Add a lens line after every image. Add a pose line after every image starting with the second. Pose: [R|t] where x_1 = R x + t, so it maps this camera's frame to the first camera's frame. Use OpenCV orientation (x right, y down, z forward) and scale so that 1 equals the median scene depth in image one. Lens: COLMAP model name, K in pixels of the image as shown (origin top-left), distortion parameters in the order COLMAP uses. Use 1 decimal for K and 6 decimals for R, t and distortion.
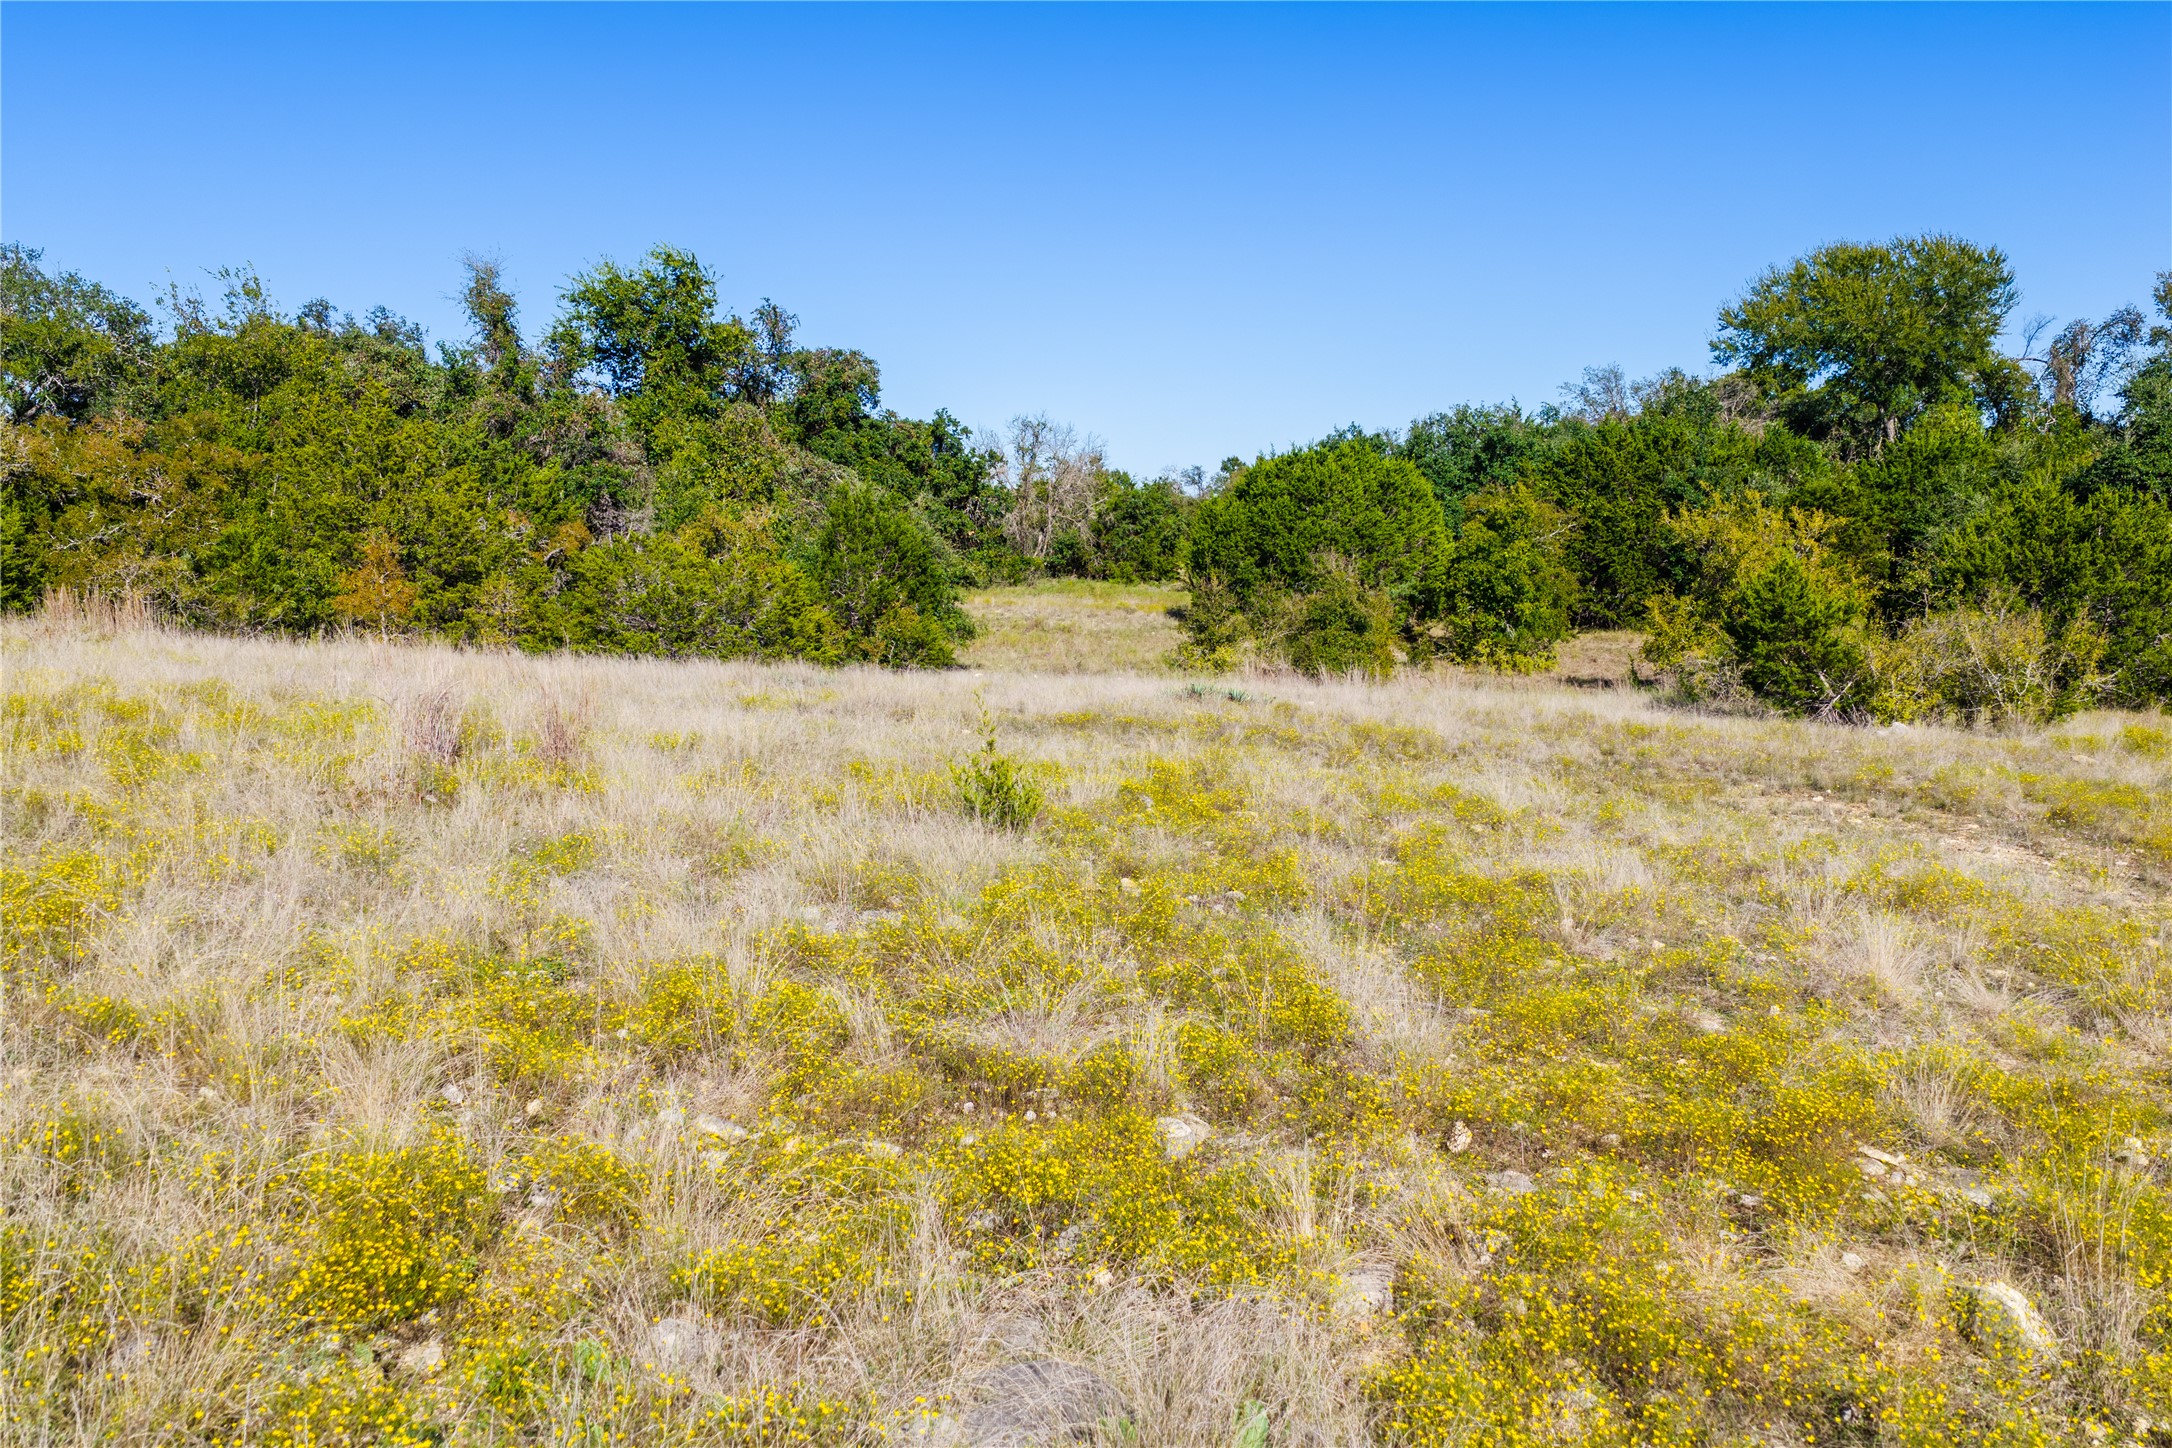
lens RADIAL K [[1784.1, 0, 1086.1], [0, 1784.1, 719.4], [0, 0, 1]] dist [-0.006726, -0.002817]
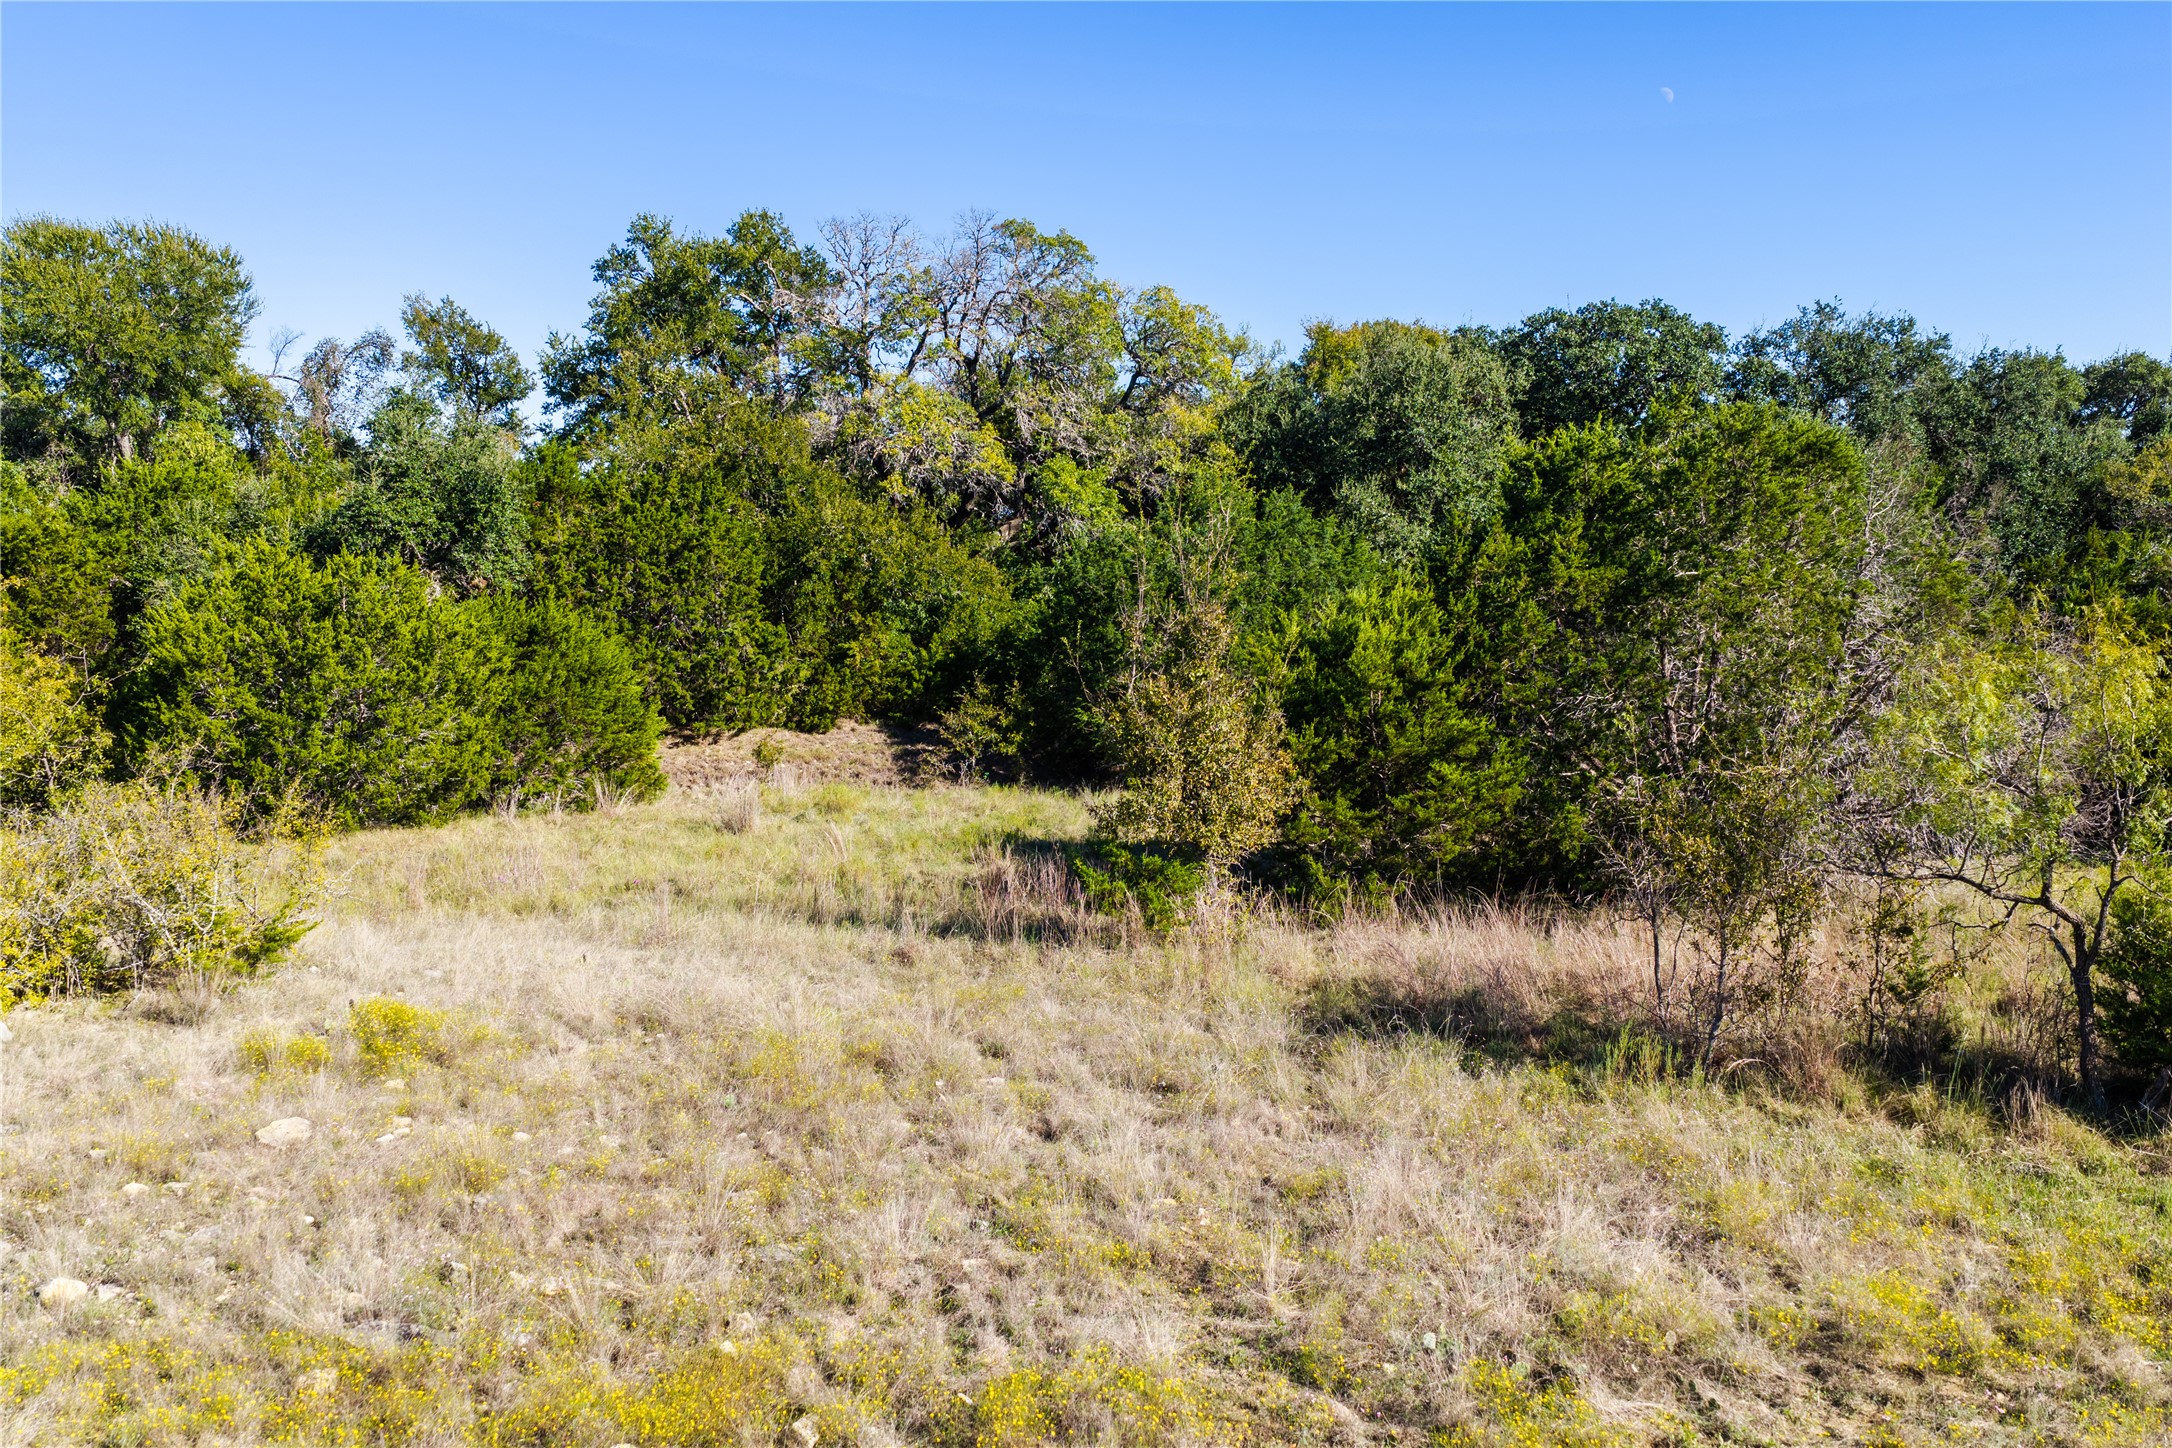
lens RADIAL K [[1784.1, 0, 1084.5], [0, 1784.1, 722.7], [0, 0, 1]] dist [-0.006726, -0.002817]
pose [[0.632118, -0.073224, 0.771405, 0.083816], [0.075886, 0.996589, 0.032416, -0.027601], [-0.771147, 0.038048, 0.635519, 0.126063]]
